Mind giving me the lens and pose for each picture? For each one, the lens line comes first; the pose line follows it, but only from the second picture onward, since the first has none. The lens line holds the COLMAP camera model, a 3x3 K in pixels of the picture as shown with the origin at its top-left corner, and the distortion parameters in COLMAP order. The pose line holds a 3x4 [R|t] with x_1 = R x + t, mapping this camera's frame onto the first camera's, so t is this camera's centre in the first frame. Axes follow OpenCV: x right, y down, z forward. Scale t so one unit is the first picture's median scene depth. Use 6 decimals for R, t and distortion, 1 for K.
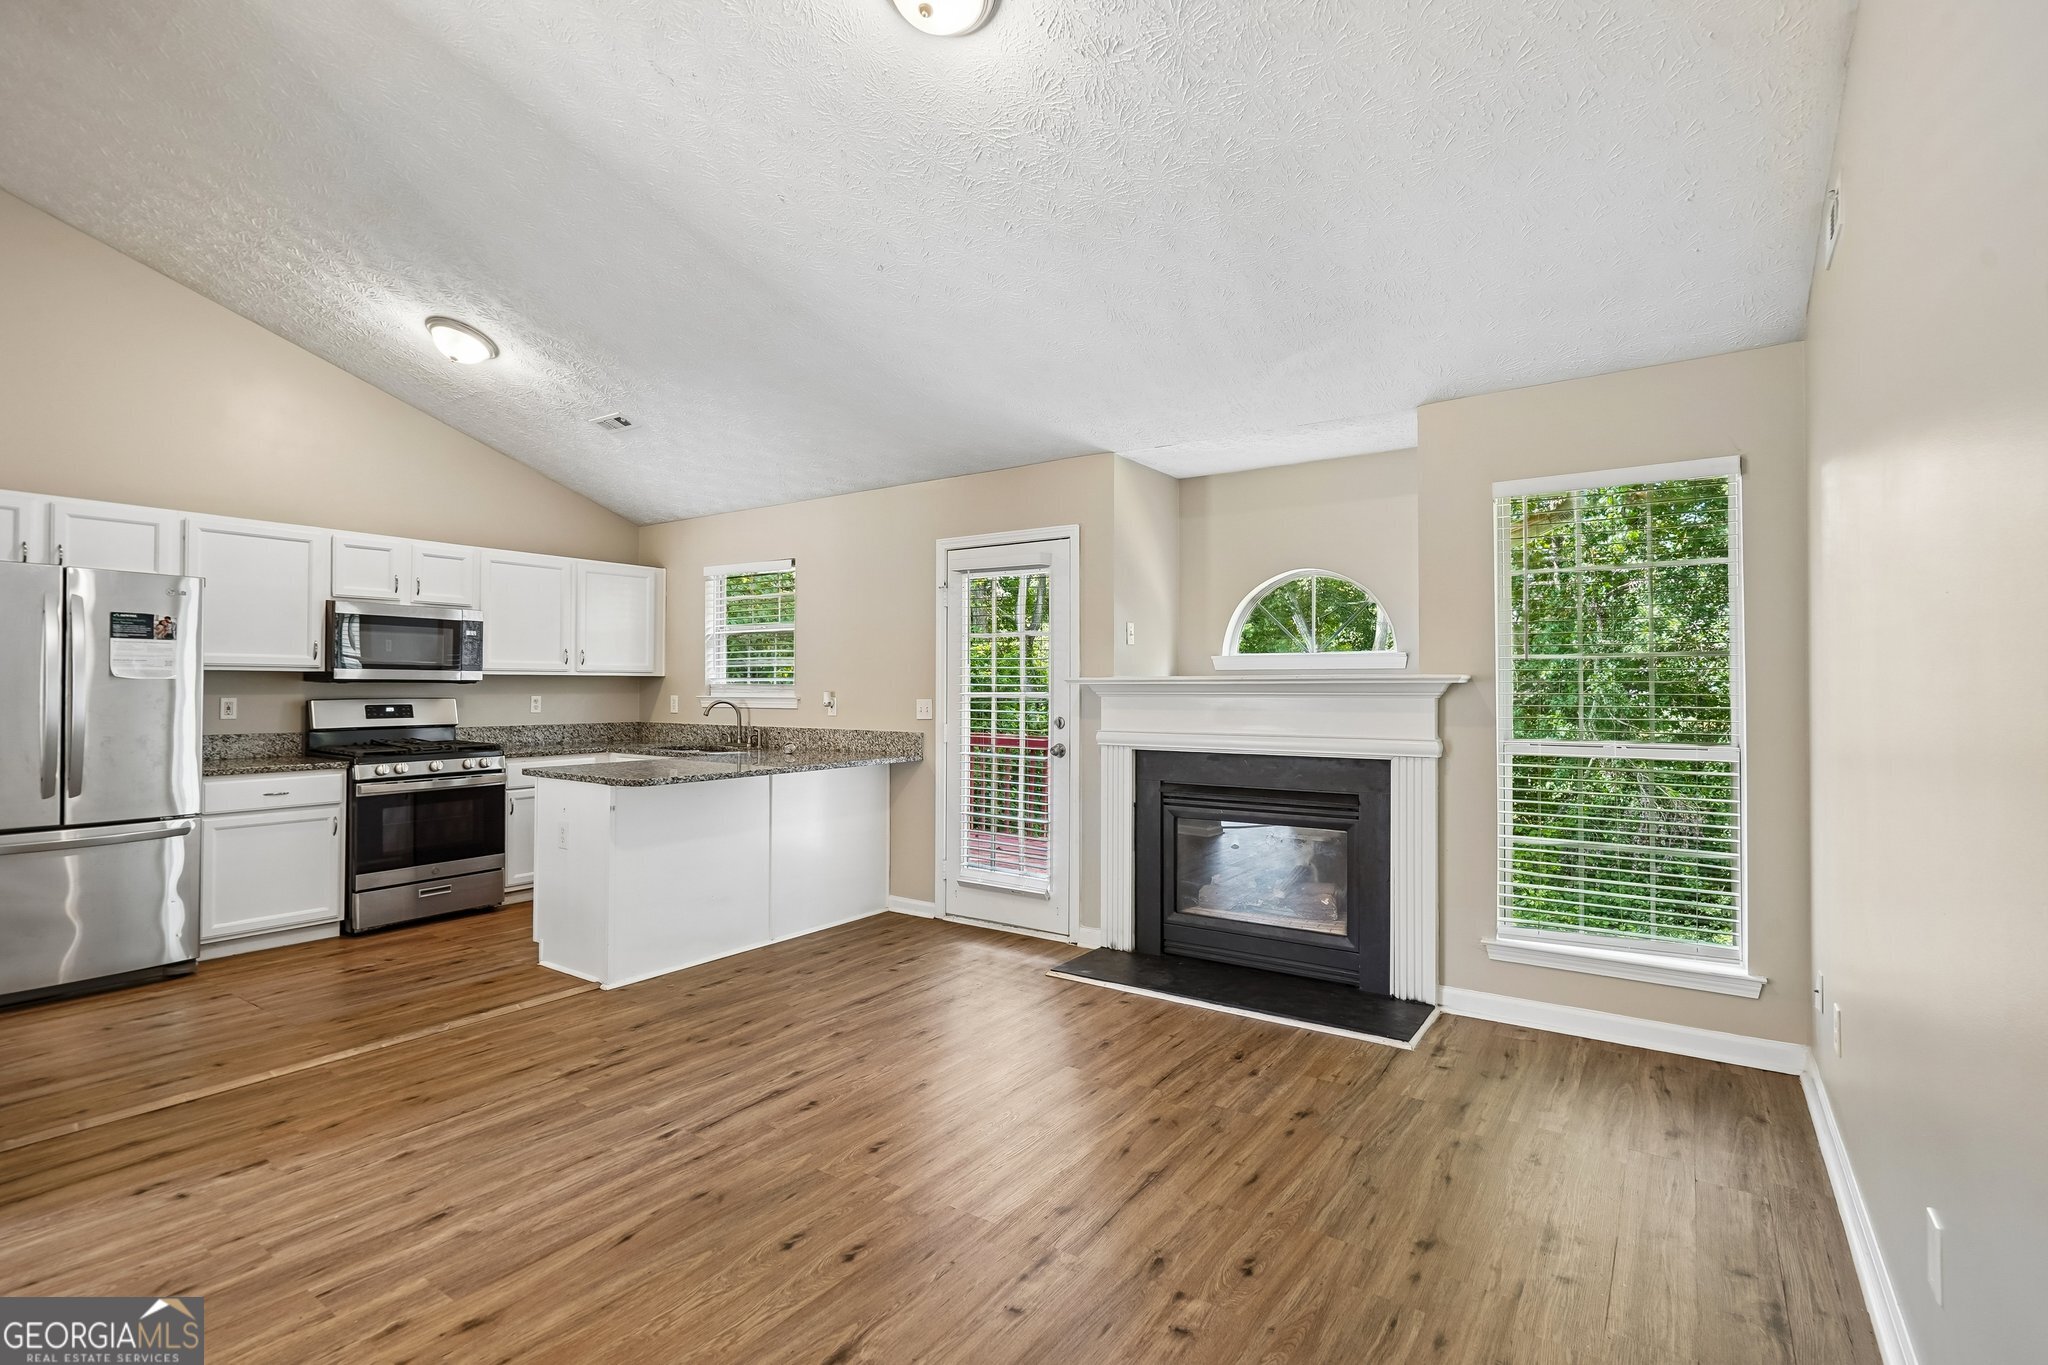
lens RADIAL K [[951.0, 0, 1018.6], [0, 951.0, 678.3], [0, 0, 1]] dist [-0.005529, 0.004895]
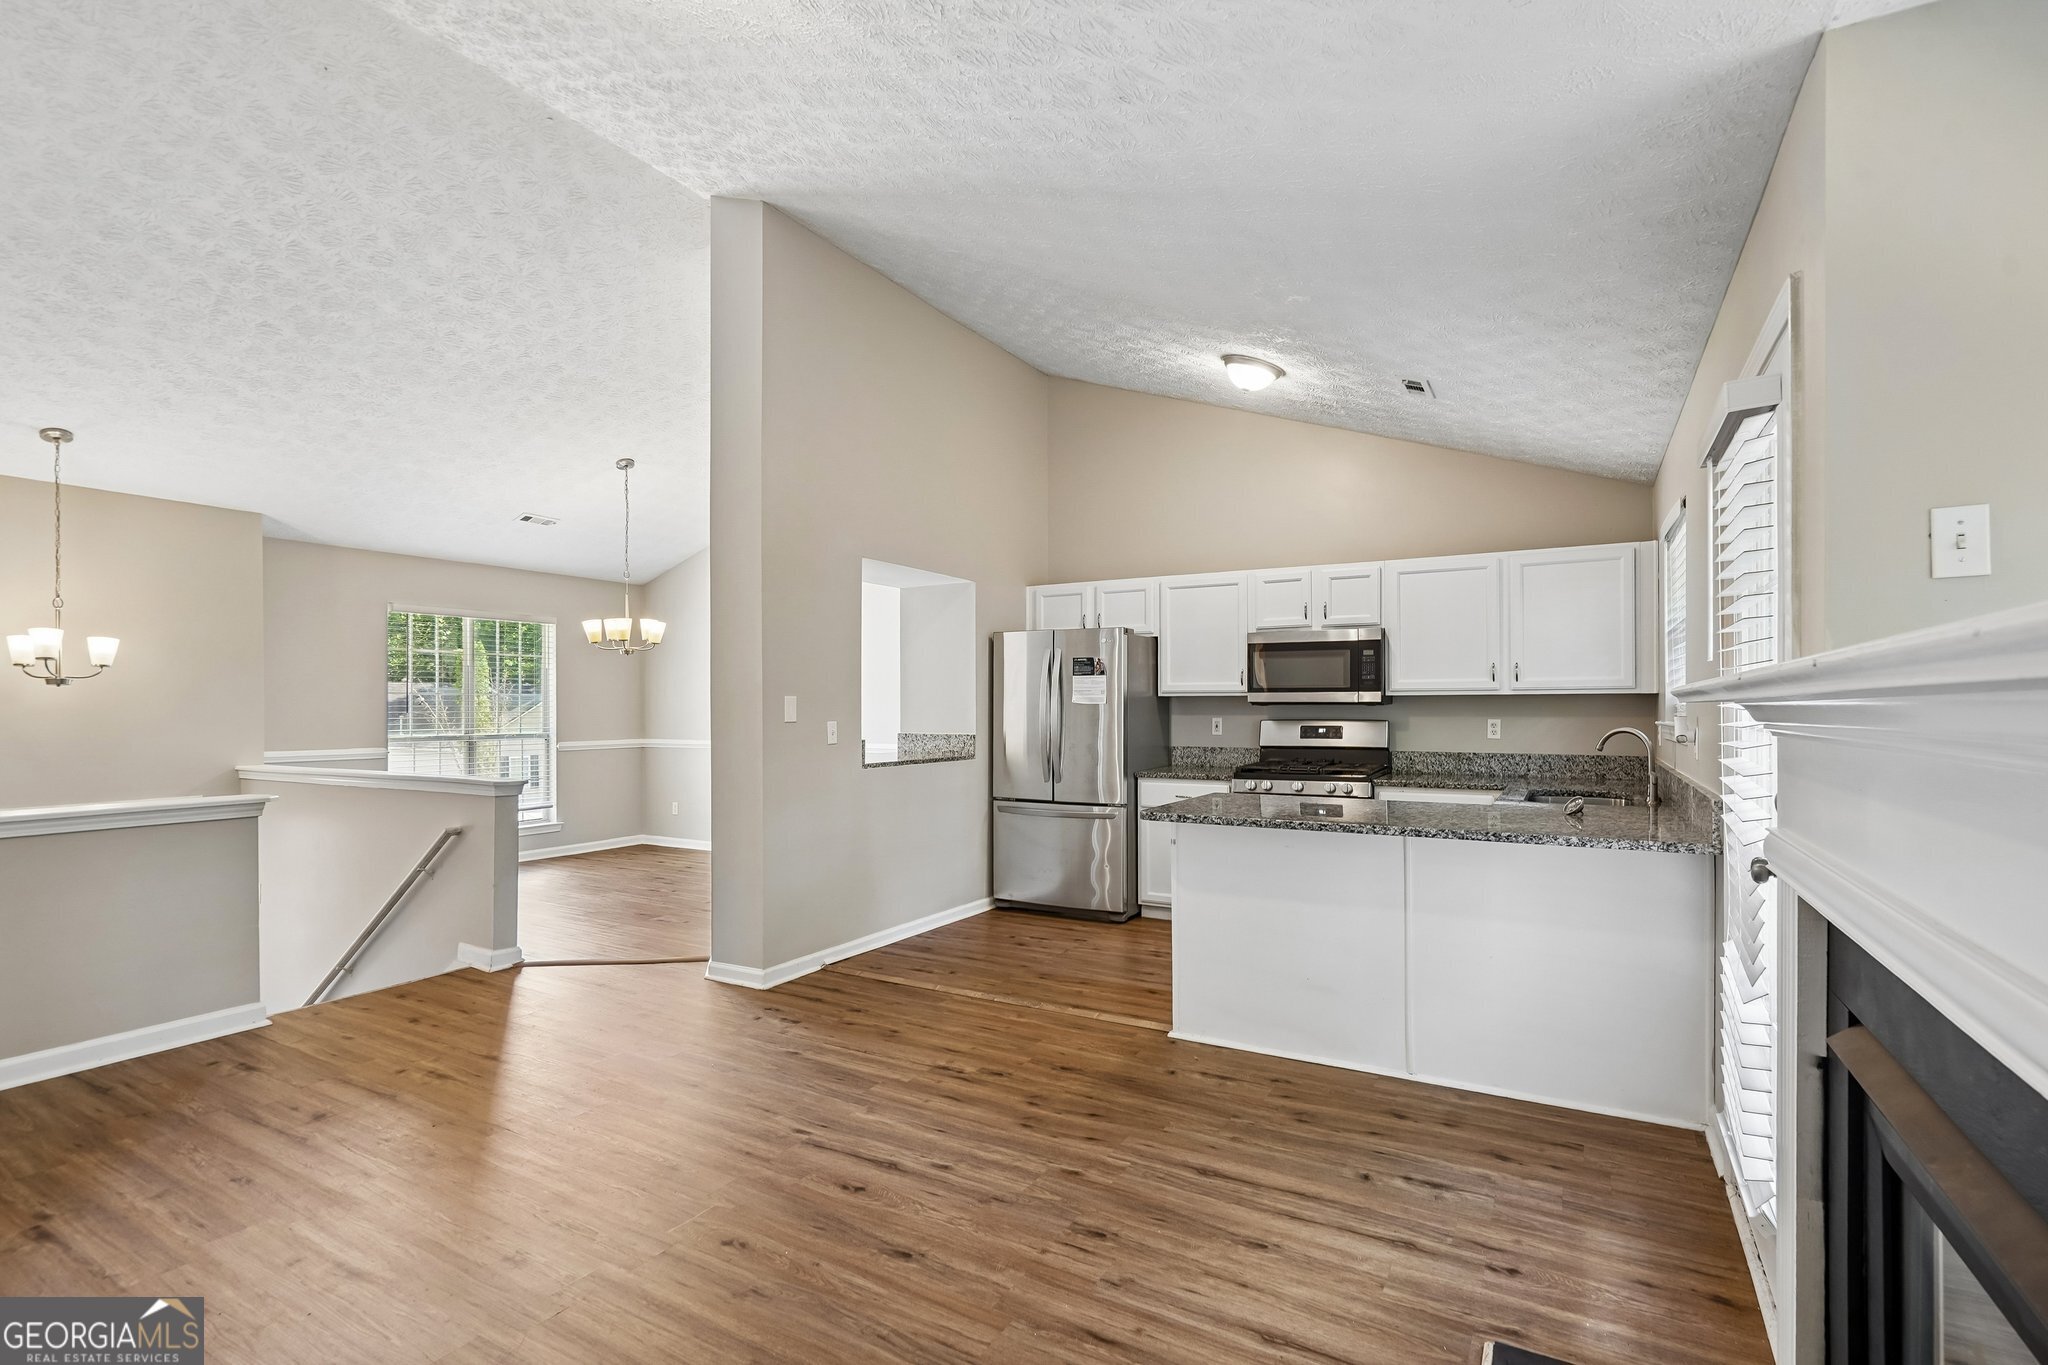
lens RADIAL K [[958.4, 0, 1025.6], [0, 958.4, 706.4], [0, 0, 1]] dist [-0.000929, 0.000585]
pose [[0.087261, -0.002817, -0.996181, 0.460234], [0.011951, 0.999927, -0.001781, 0.005335], [0.996114, -0.011750, 0.087288, 0.738204]]
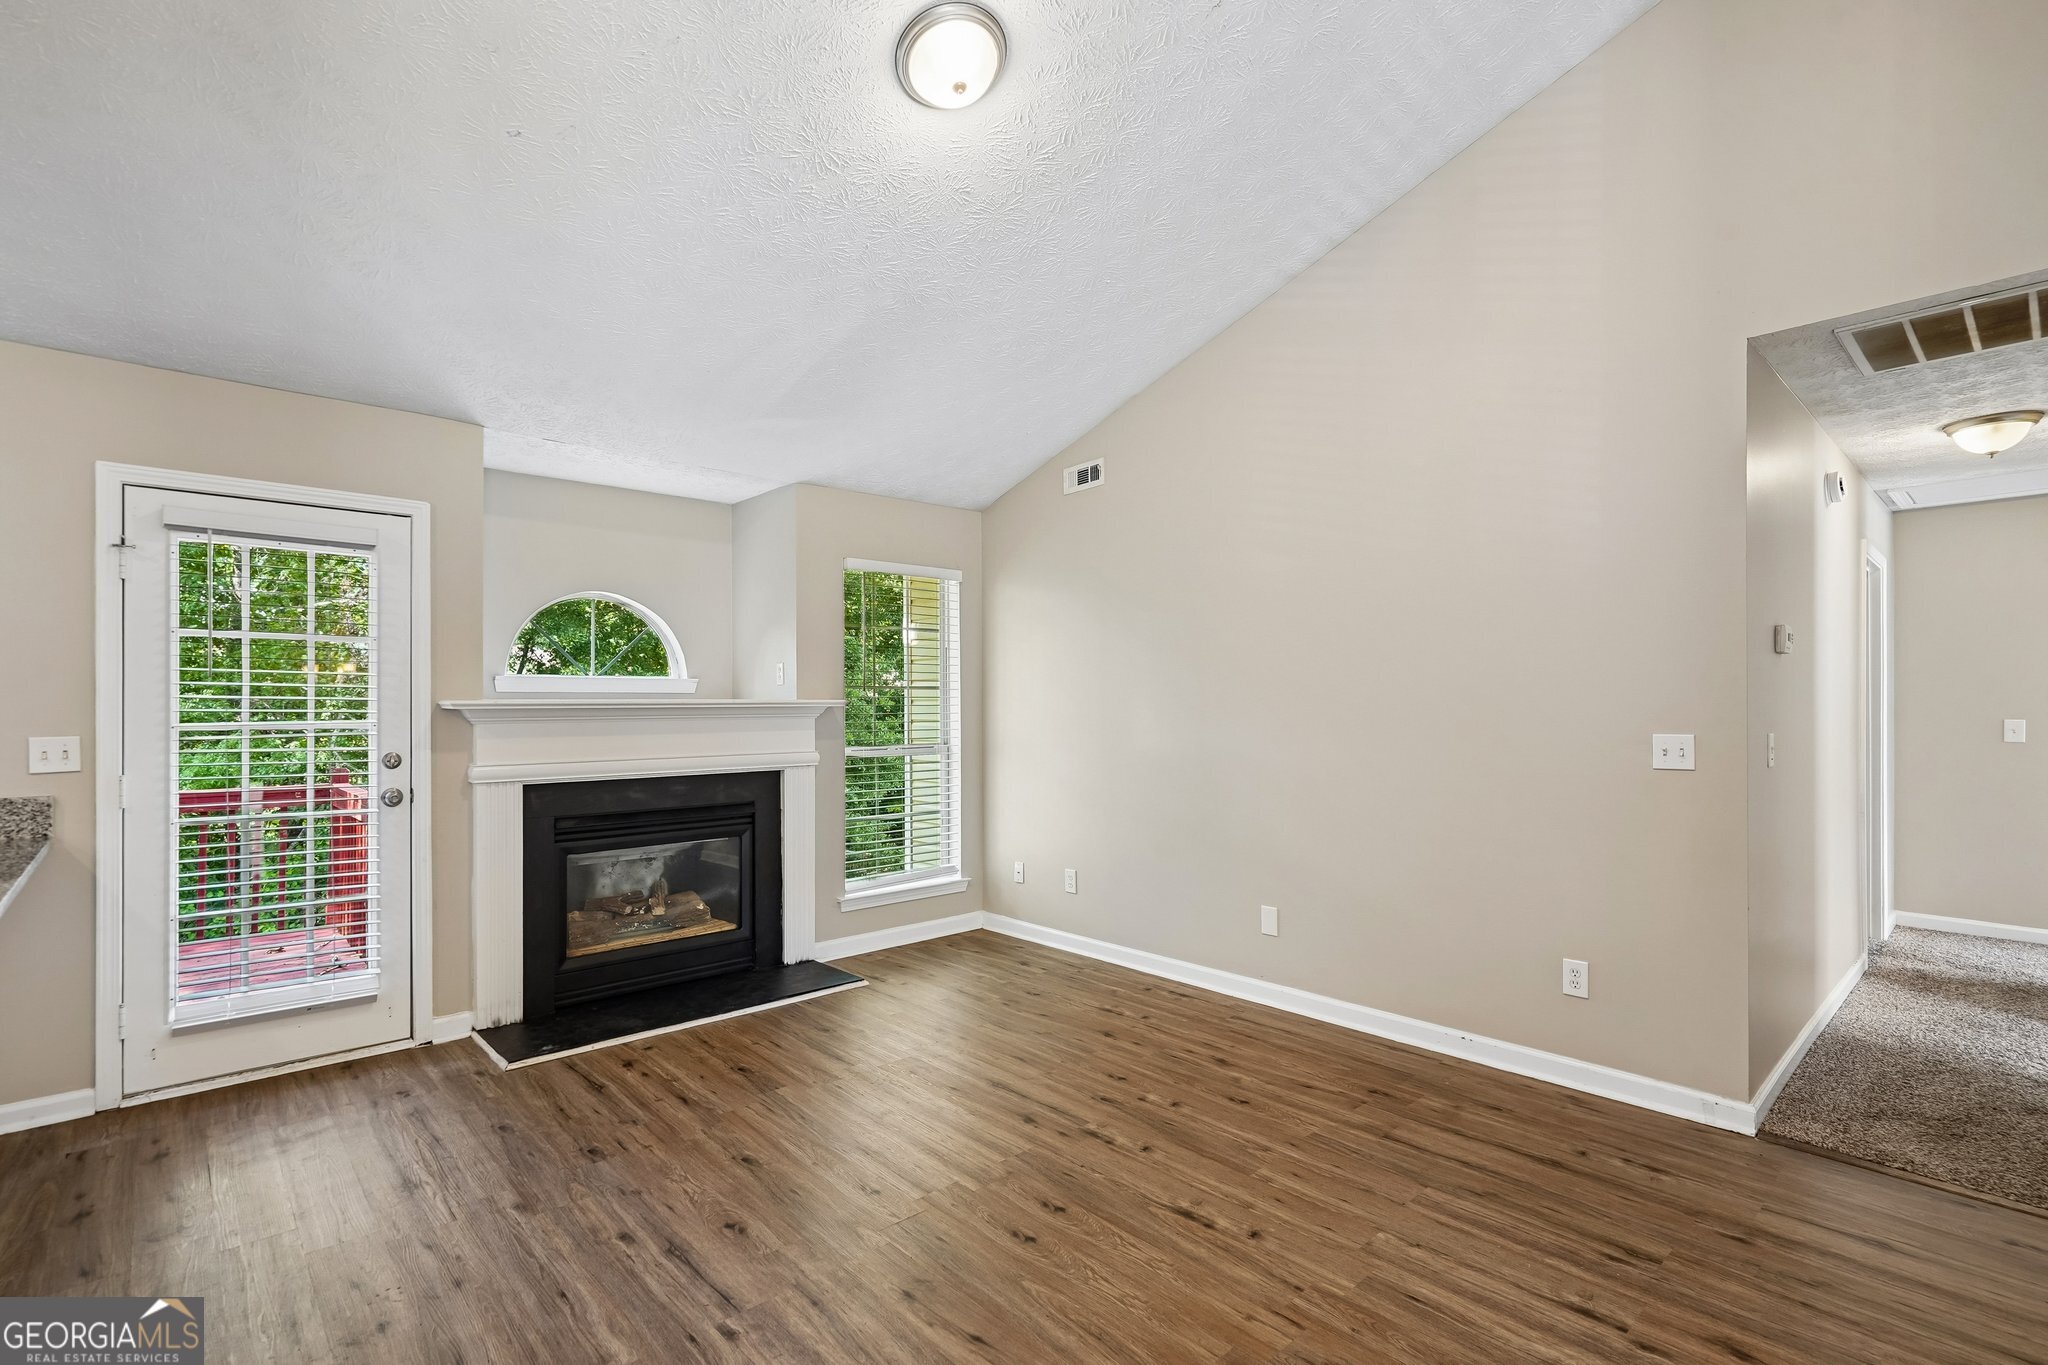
lens RADIAL K [[952.8, 0, 1020.7], [0, 952.8, 705.3], [0, 0, 1]] dist [-0.000429, 0.001178]
pose [[0.219496, -0.002025, 0.975611, -0.654239], [-0.004845, 0.999983, 0.003165, -0.001581], [-0.975601, -0.005421, 0.219483, 0.396715]]
